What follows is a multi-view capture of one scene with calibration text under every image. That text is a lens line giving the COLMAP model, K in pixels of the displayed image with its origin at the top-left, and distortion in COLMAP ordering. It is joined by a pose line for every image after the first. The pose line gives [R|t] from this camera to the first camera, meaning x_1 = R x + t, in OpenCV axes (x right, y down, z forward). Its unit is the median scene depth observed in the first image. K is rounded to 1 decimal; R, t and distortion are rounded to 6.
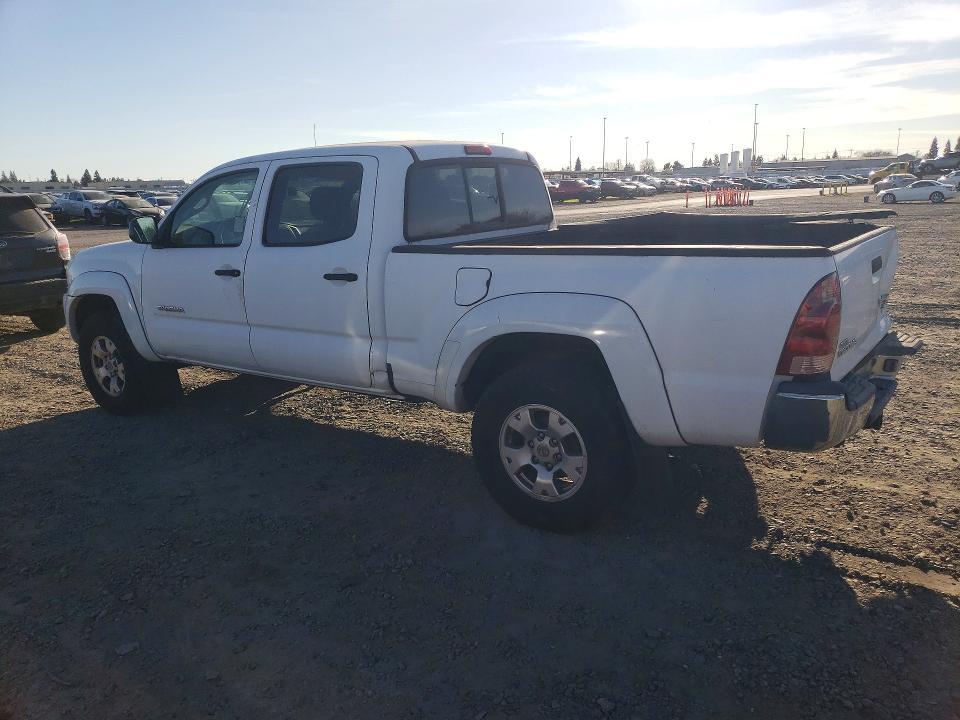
lens RADIAL K [[763.1, 0, 482.3], [0, 763.1, 363.7], [0, 0, 1]] dist [0.011474, 0.014240]
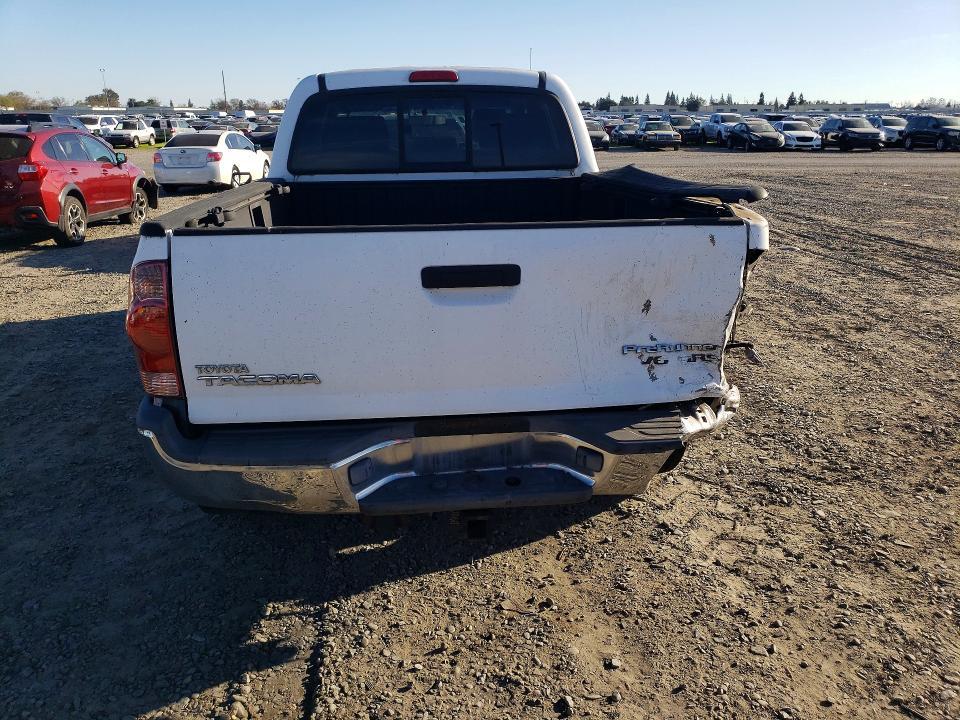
lens RADIAL K [[763.1, 0, 484.1], [0, 763.1, 353.7], [0, 0, 1]] dist [0.011474, 0.014240]
pose [[0.653401, 0.247104, -0.715547, 0.096465], [-0.188368, 0.968566, 0.162474, -0.016831], [0.733202, 0.028626, 0.679408, 0.061202]]
